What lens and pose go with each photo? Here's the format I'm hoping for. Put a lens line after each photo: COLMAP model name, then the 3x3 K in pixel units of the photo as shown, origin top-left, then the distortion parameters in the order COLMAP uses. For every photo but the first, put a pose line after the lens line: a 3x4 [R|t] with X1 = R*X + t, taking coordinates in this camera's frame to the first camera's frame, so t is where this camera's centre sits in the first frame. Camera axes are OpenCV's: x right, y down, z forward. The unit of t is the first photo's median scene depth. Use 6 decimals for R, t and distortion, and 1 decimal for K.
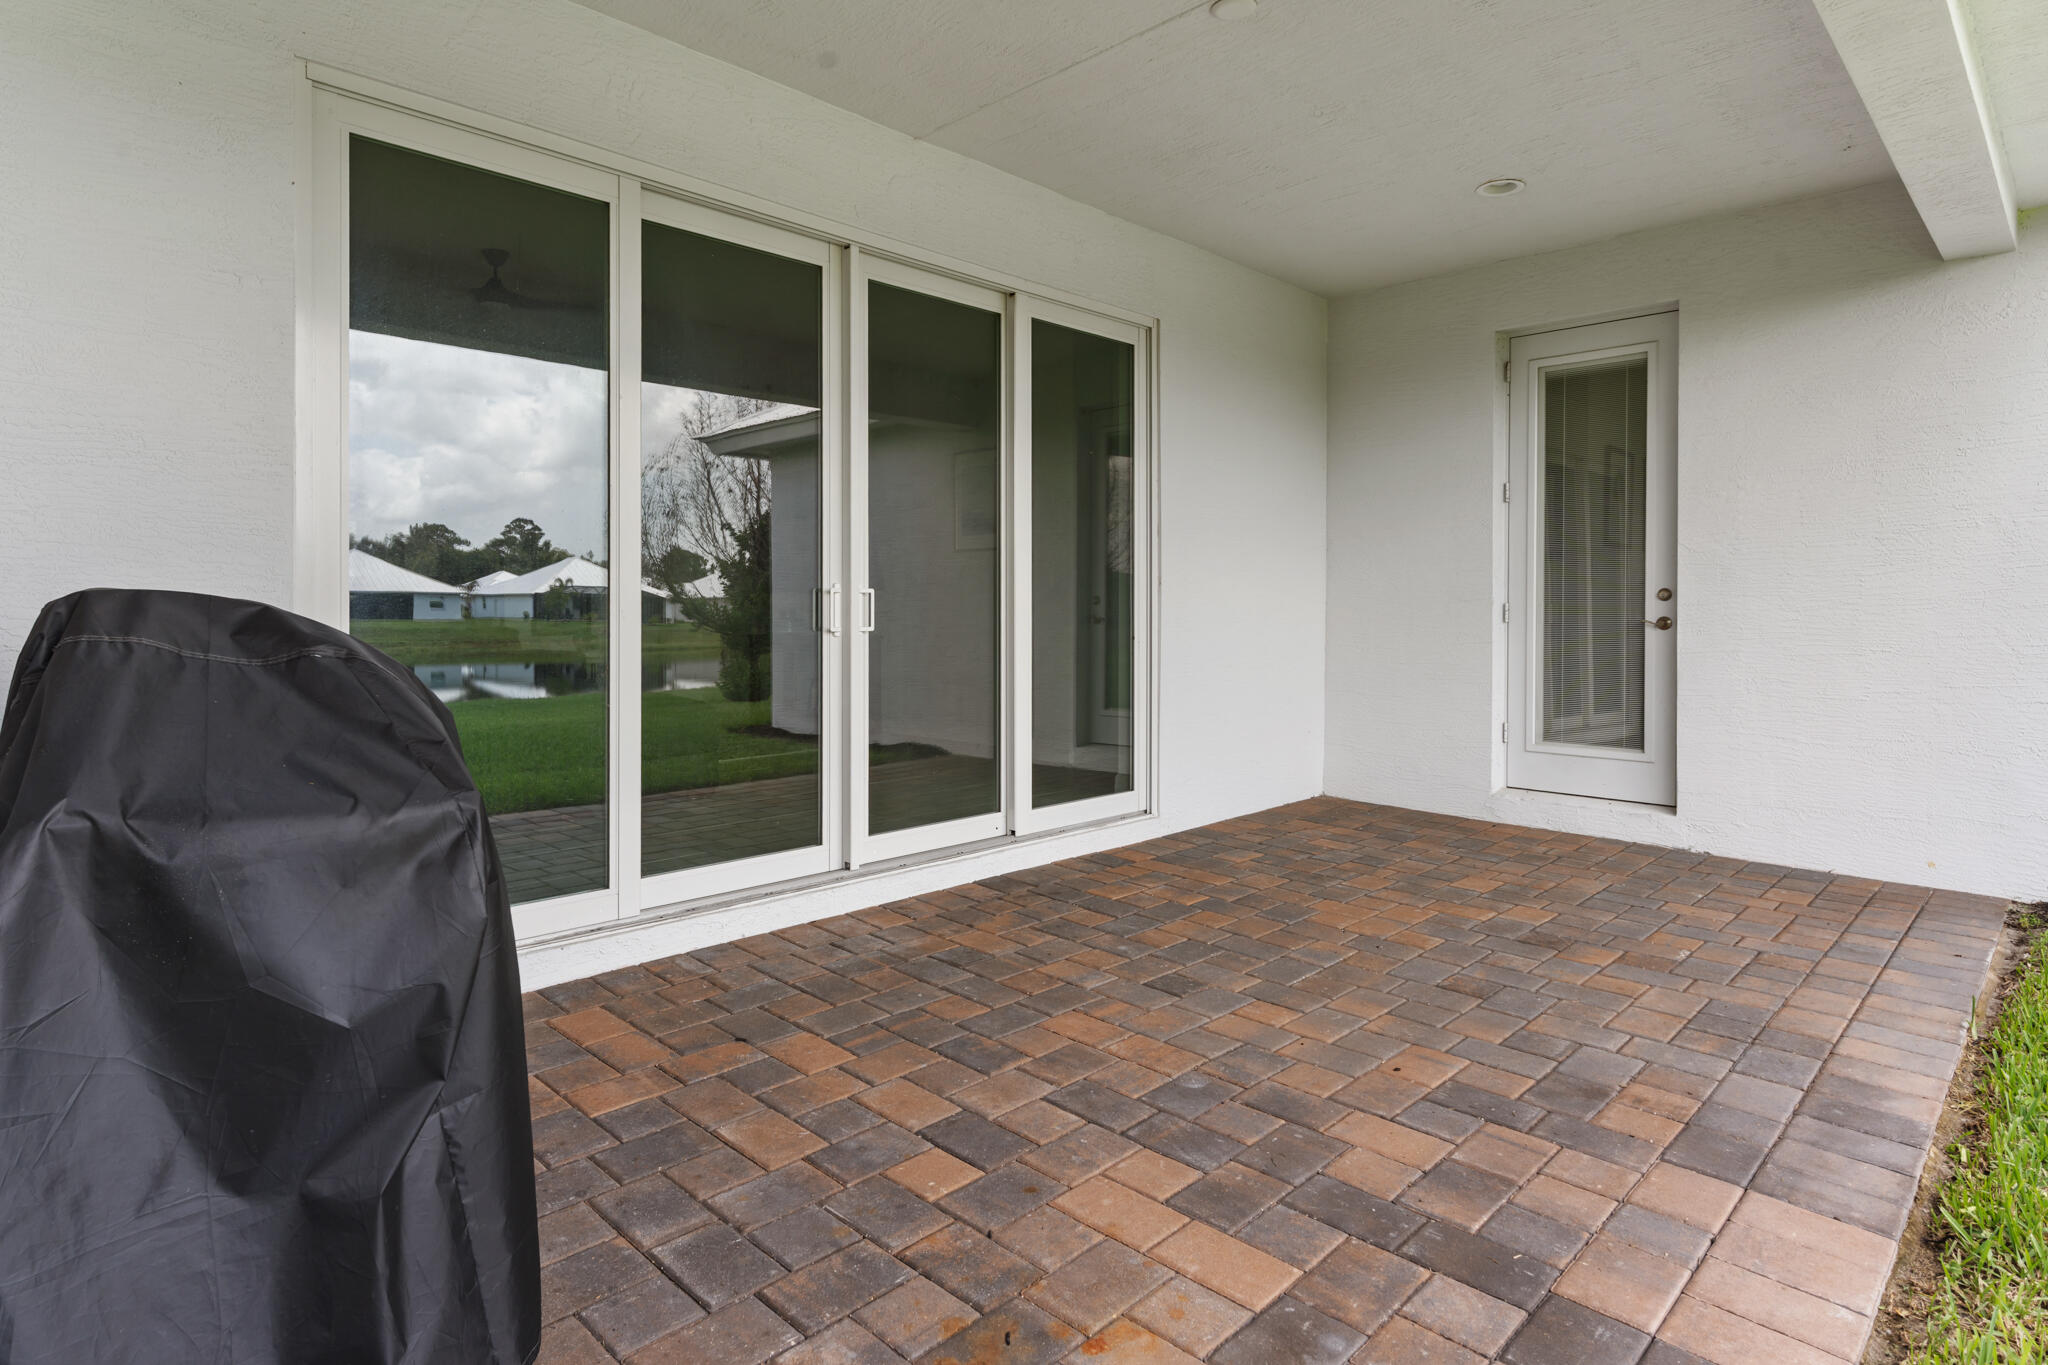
lens RADIAL K [[1094.7, 0, 1018.4], [0, 1094.7, 626.7], [0, 0, 1]] dist [0.000247, 0.000349]
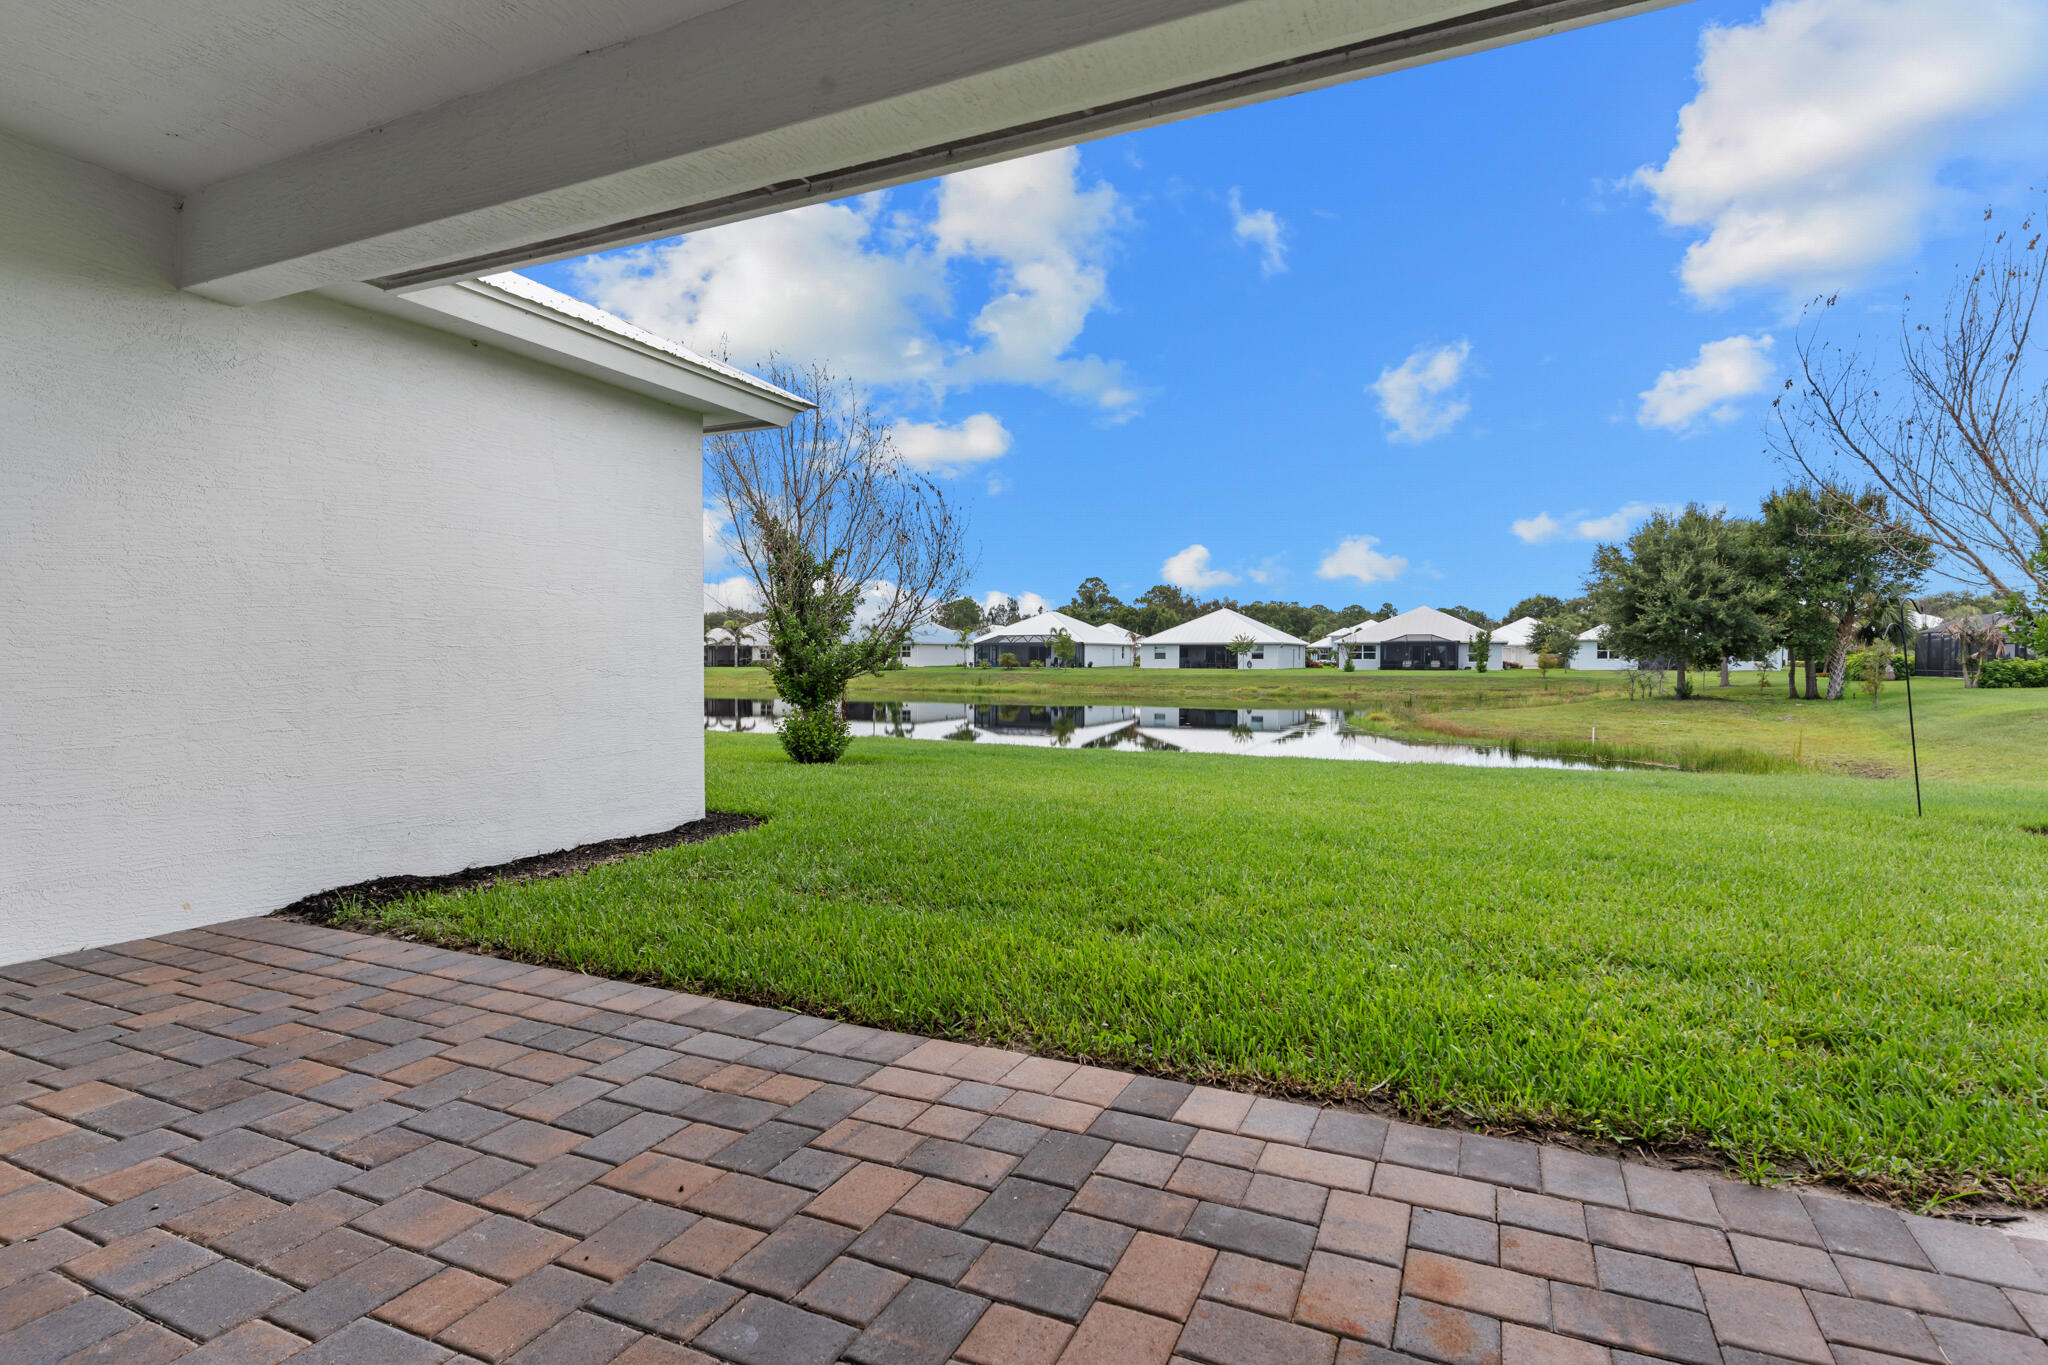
lens RADIAL K [[1024.2, 0, 1020.6], [0, 1024.2, 659.0], [0, 0, 1]] dist [0.001219, 0.000255]
pose [[-0.341909, -0.004424, 0.939722, -0.513376], [0.012027, 0.999886, 0.009083, -0.004603], [-0.939656, 0.014408, -0.341817, 1.098476]]
